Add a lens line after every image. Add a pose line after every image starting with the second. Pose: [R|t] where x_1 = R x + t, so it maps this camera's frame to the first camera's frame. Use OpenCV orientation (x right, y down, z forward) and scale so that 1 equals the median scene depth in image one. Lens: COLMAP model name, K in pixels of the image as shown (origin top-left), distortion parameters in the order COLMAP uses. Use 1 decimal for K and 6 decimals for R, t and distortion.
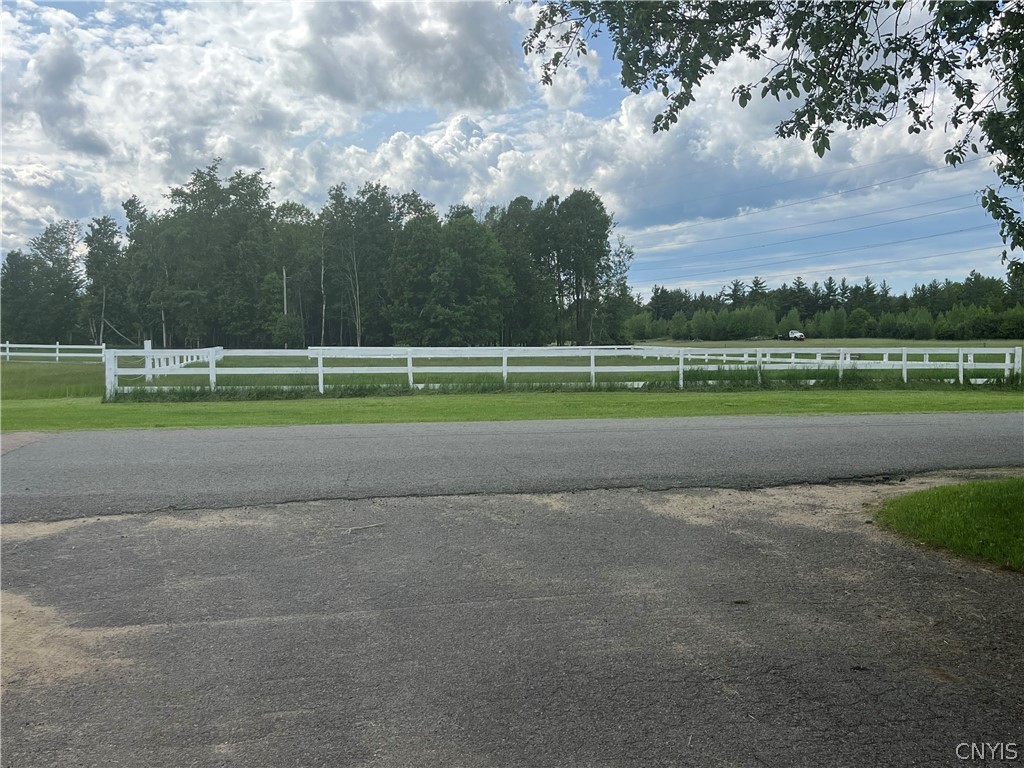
lens RADIAL K [[981.4, 0, 512.2], [0, 981.4, 378.9], [0, 0, 1]] dist [-0.012662, 0.000000]
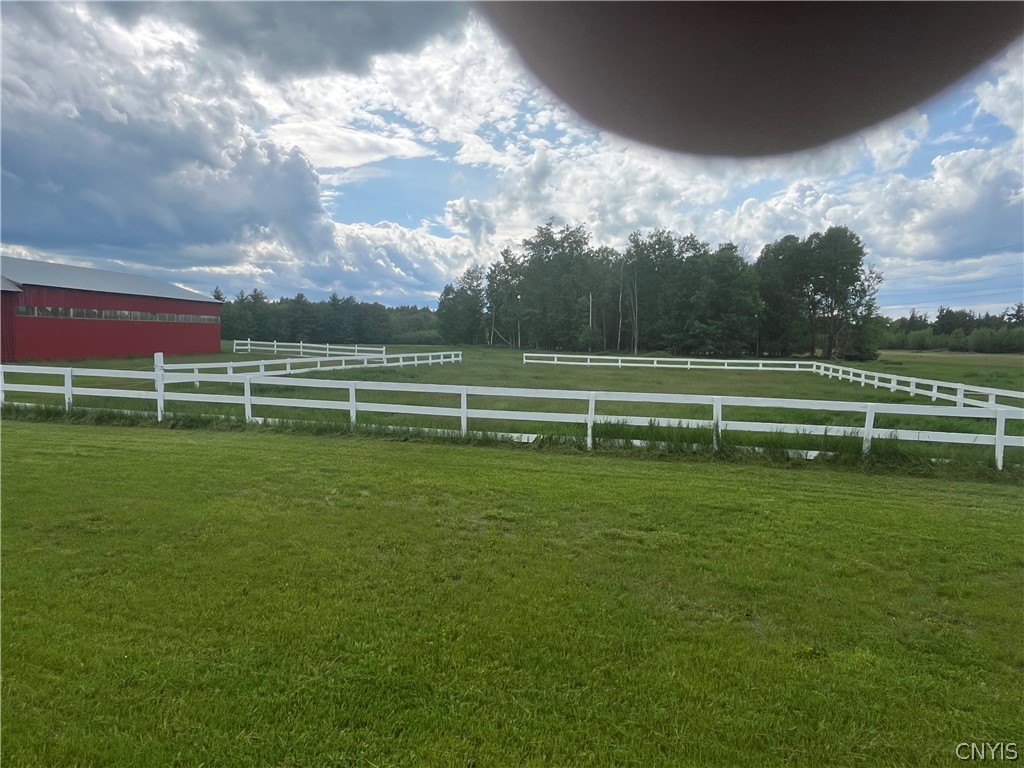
lens RADIAL K [[633.1, 0, 512.2], [0, 633.1, 394.5], [0, 0, 1]] dist [-0.021234, 0.003079]
pose [[0.889213, 0.063036, -0.453130, 0.078226], [-0.043120, 0.997601, 0.054162, -0.012245], [0.455457, -0.028623, 0.889797, 0.135801]]
